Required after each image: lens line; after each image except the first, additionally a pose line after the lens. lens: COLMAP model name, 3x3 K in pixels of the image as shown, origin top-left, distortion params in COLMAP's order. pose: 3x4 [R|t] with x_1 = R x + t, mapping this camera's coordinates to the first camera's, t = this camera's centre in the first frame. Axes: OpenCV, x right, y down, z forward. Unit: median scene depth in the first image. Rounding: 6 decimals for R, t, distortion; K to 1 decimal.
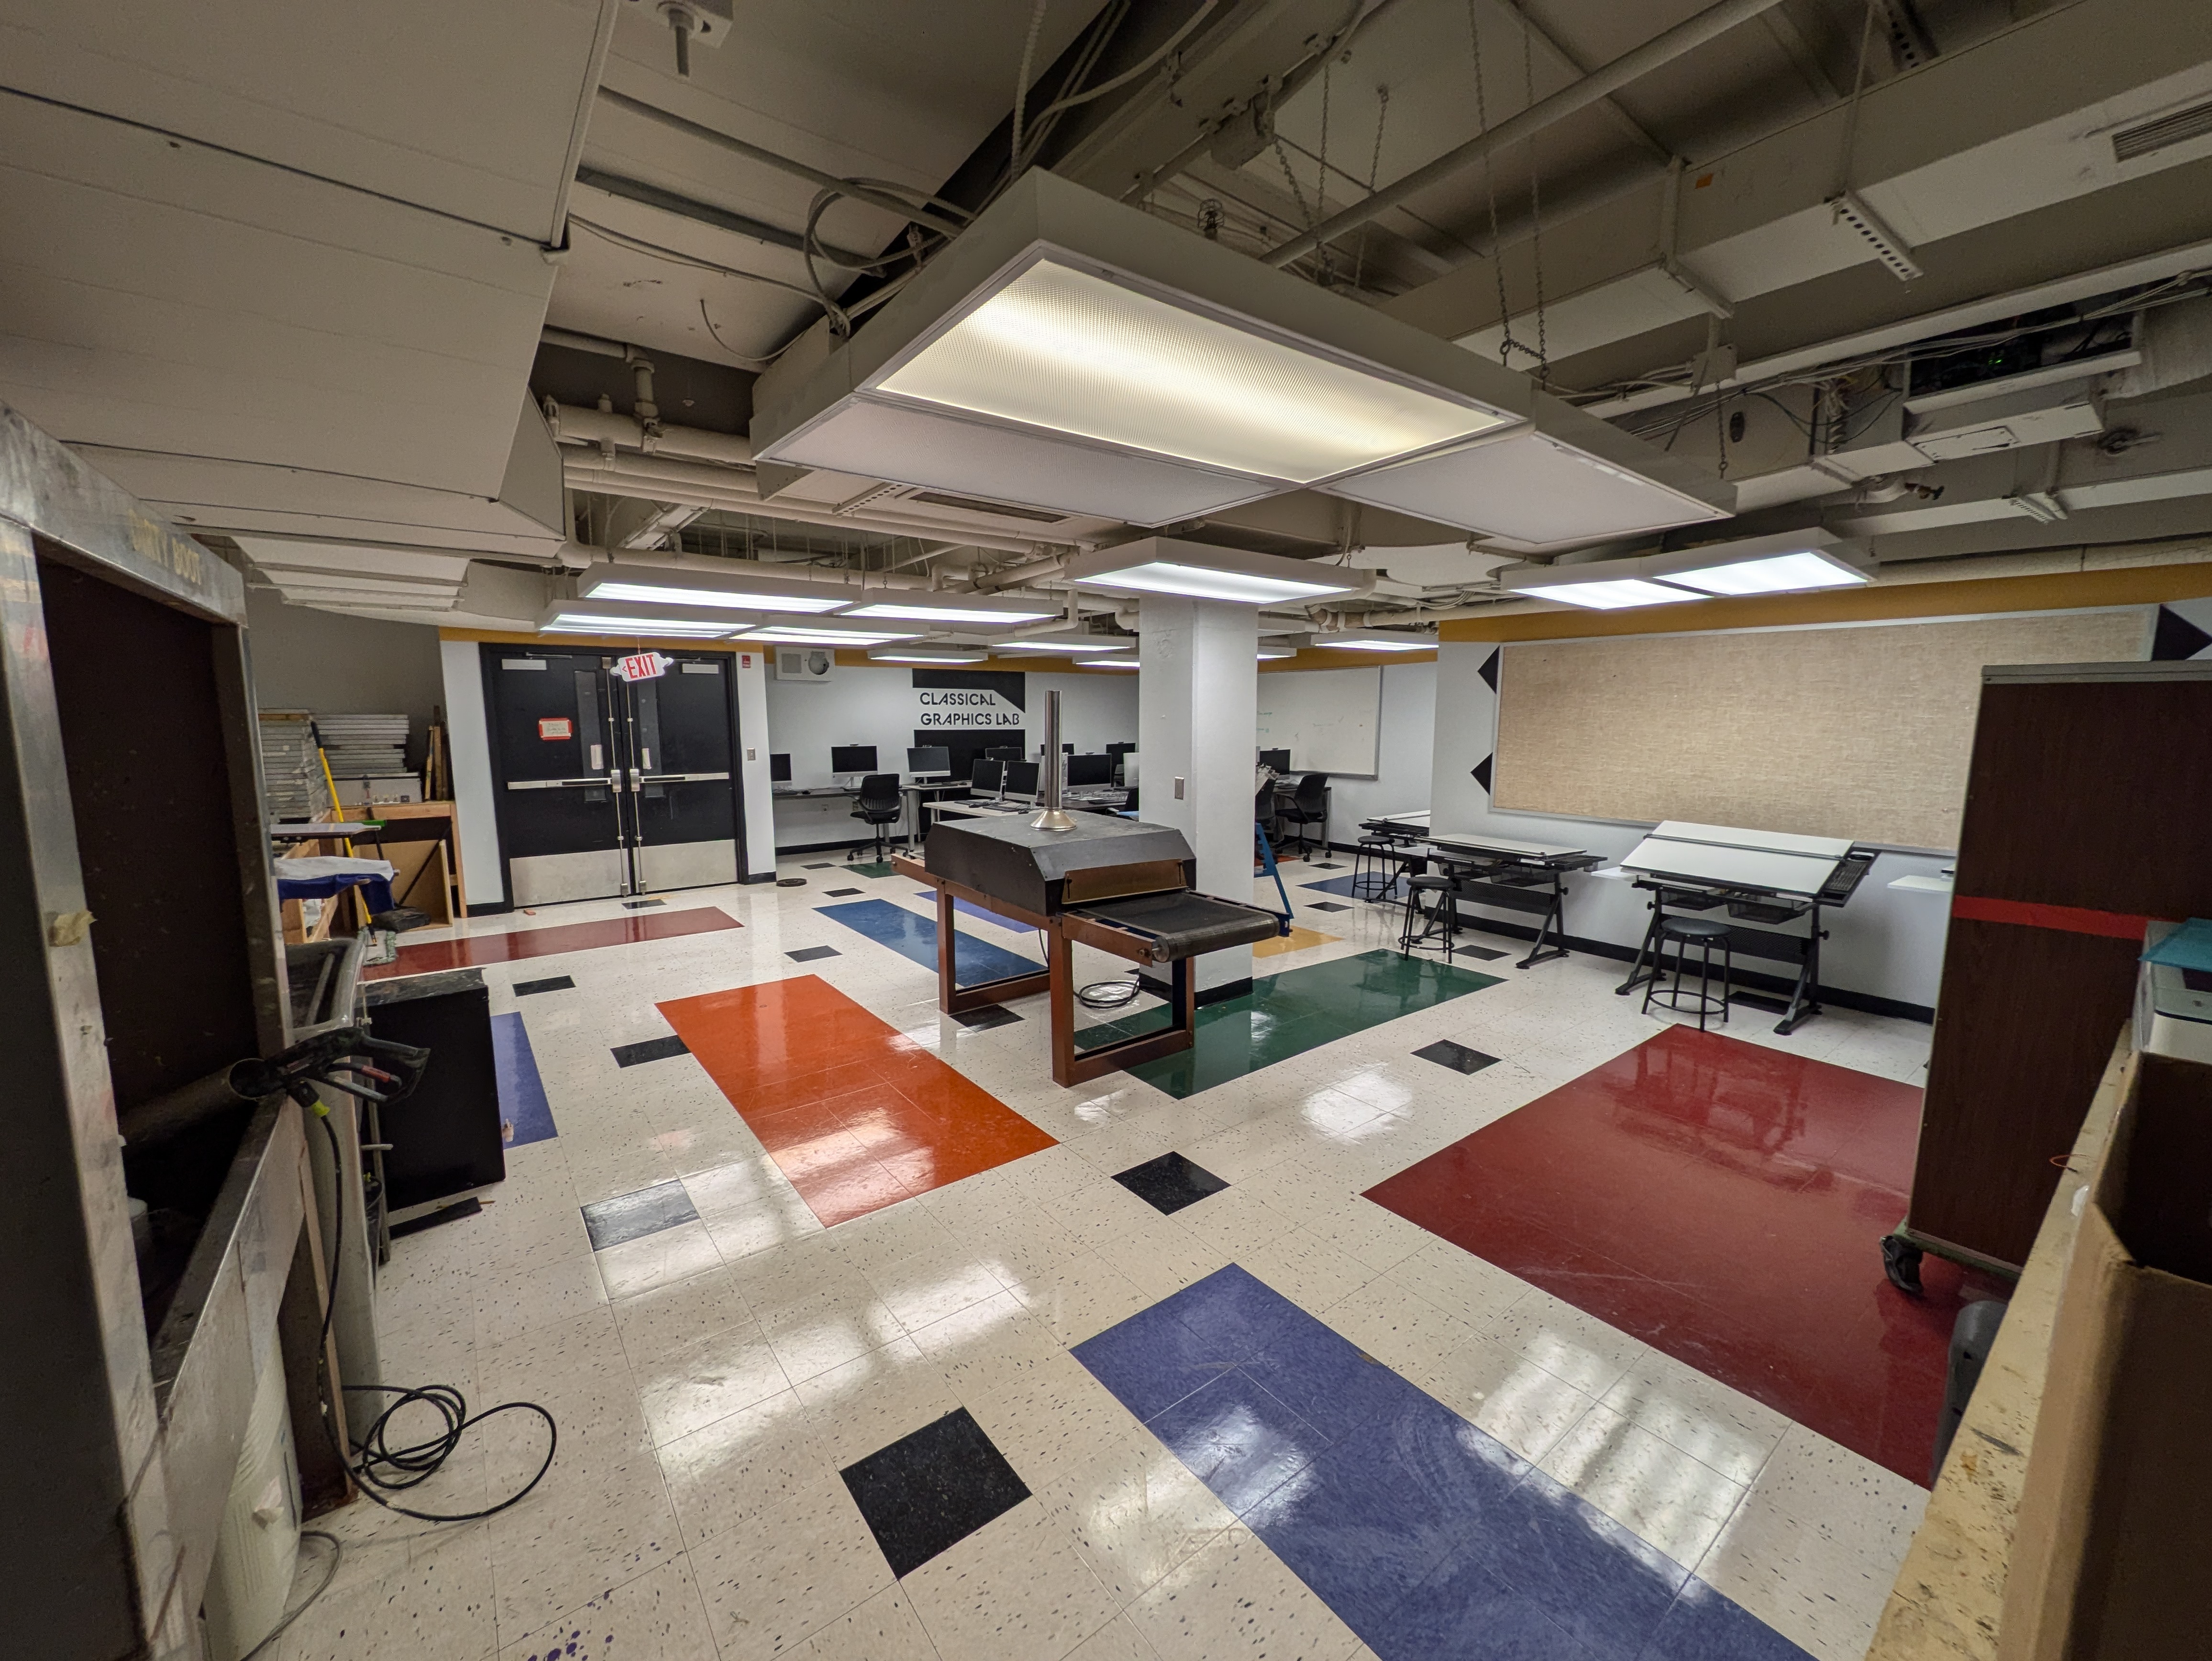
lens RADIAL K [[876.8, 0, 1108.6], [0, 876.8, 830.6], [0, 0, 1]] dist [-0.000150, 0.000001]
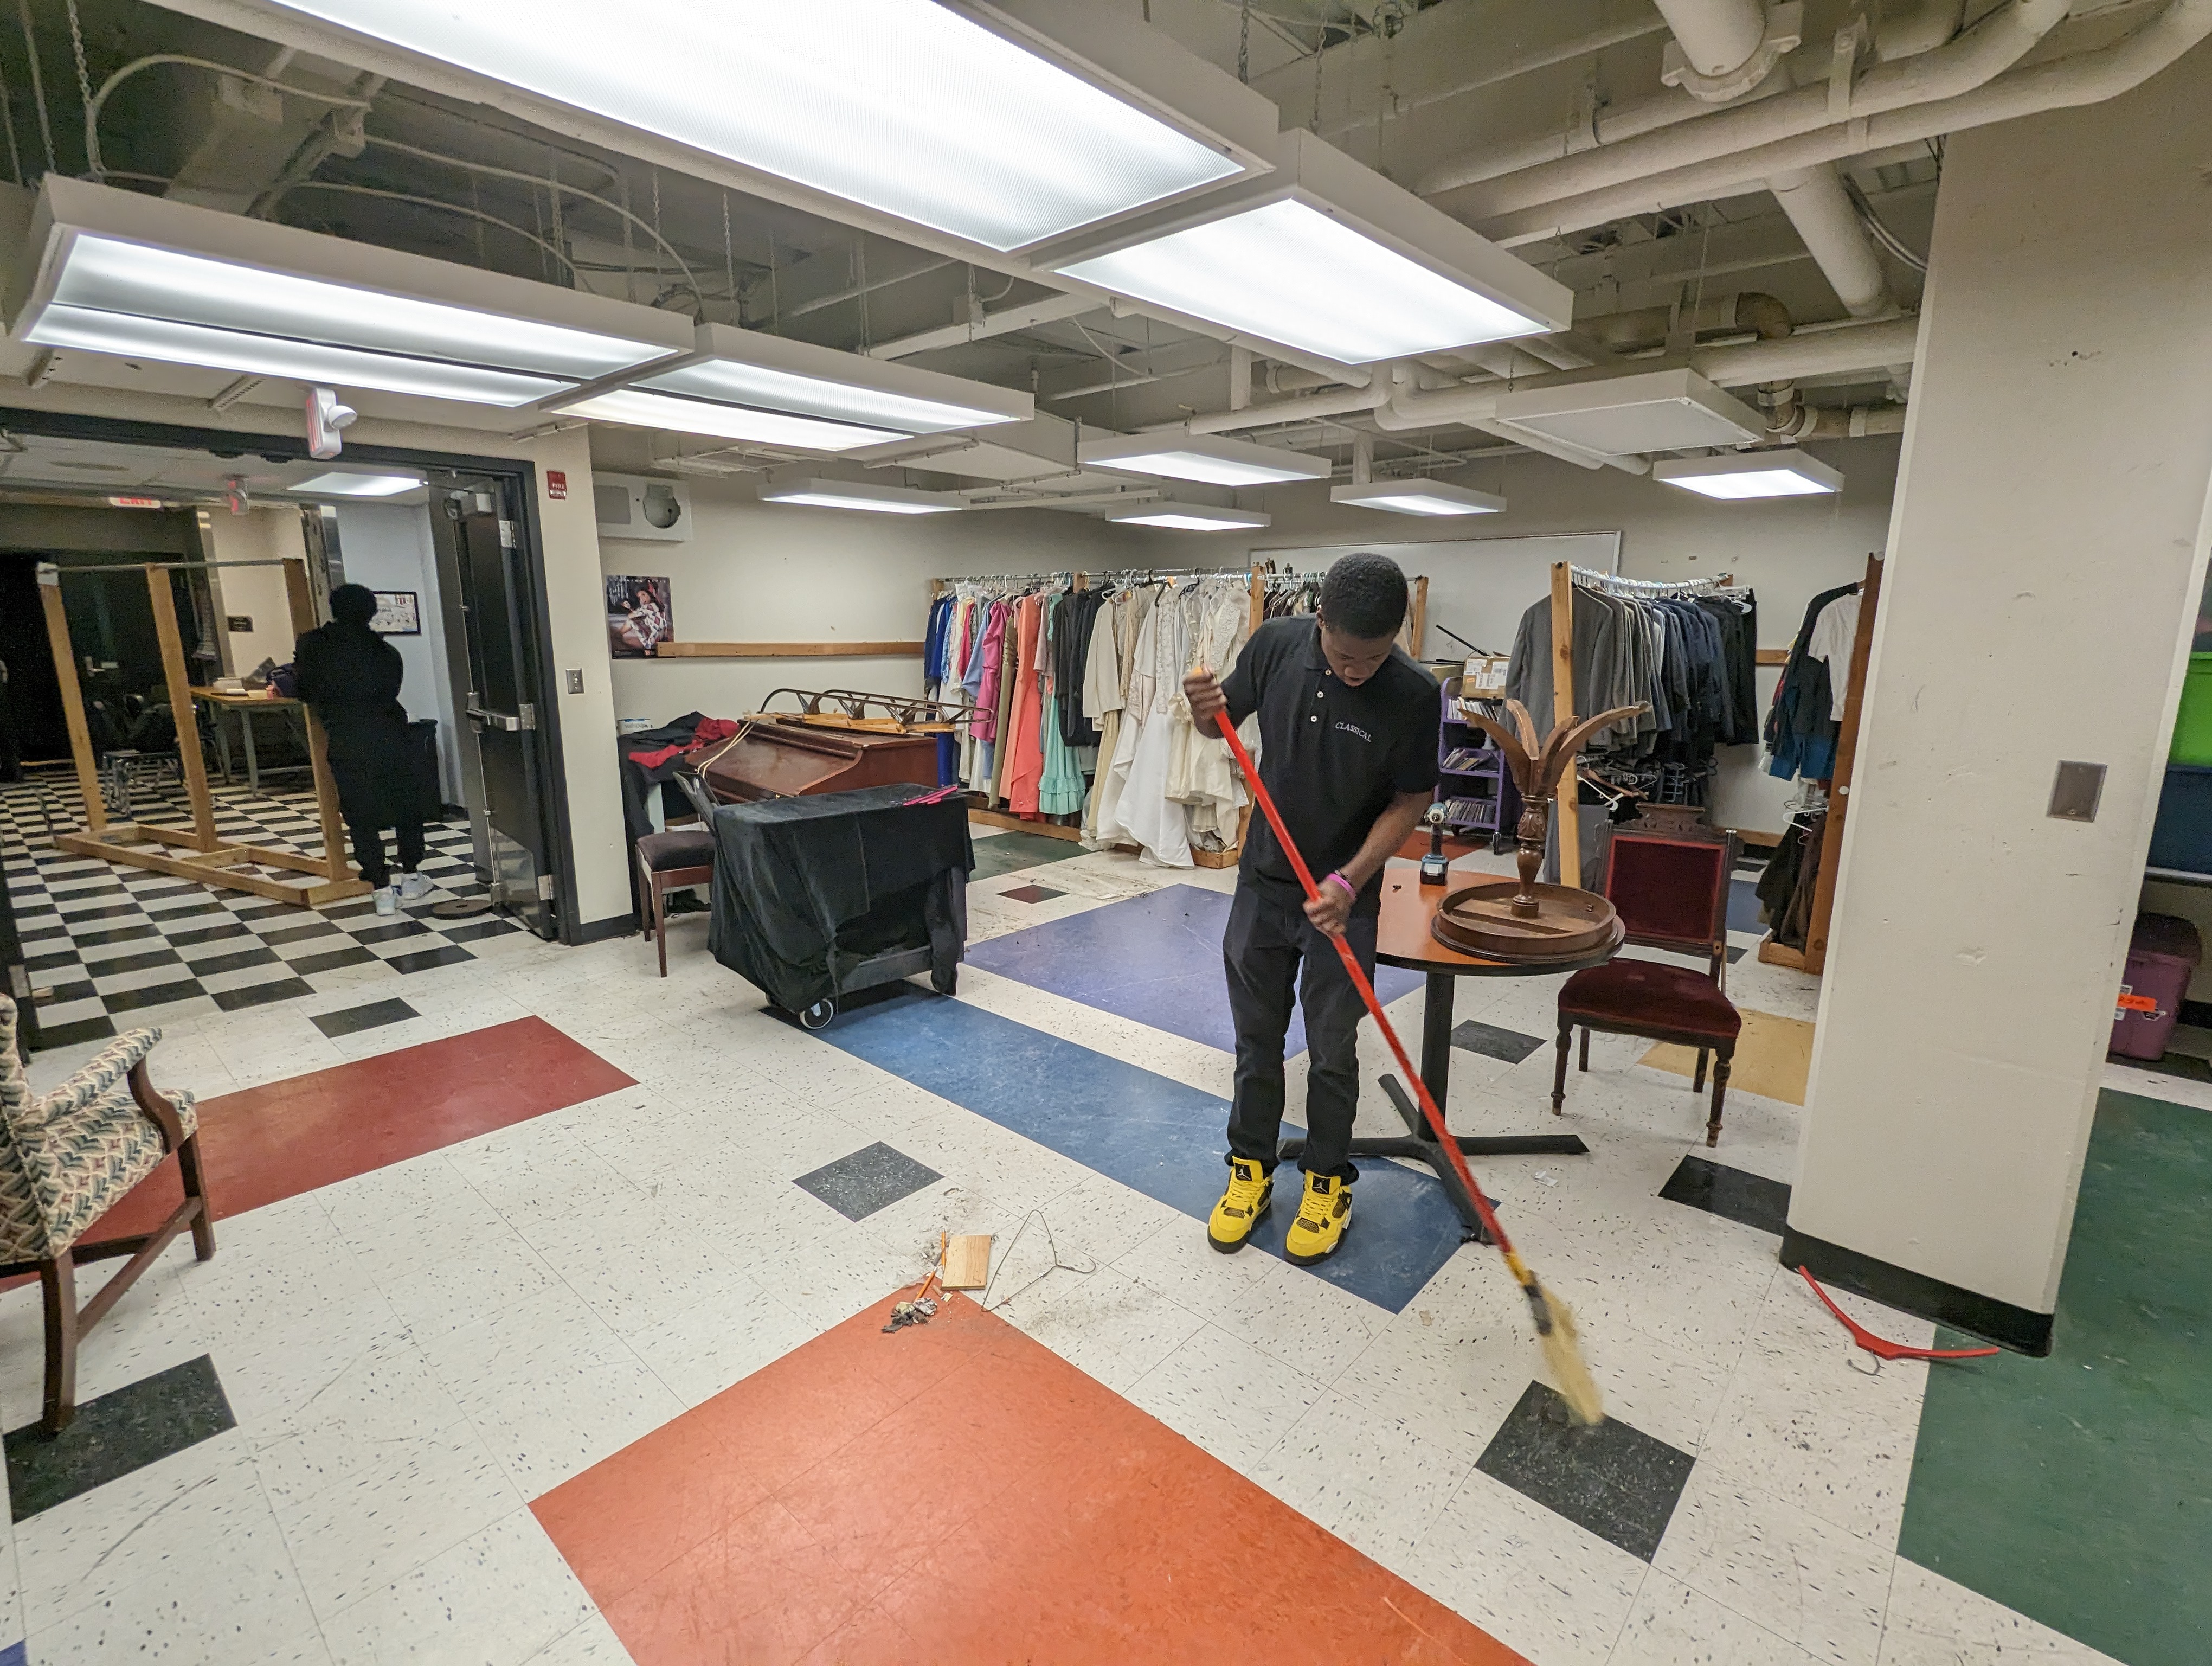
lens RADIAL K [[1048.2, 0, 1105.6], [0, 1048.2, 832.8], [0, 0, 1]] dist [0.000018, -0.000347]
pose [[0.982269, -0.036201, 0.183946, -0.235098], [0.022632, 0.996901, 0.075336, -0.042792], [-0.186104, -0.069838, 0.980045, 0.382451]]
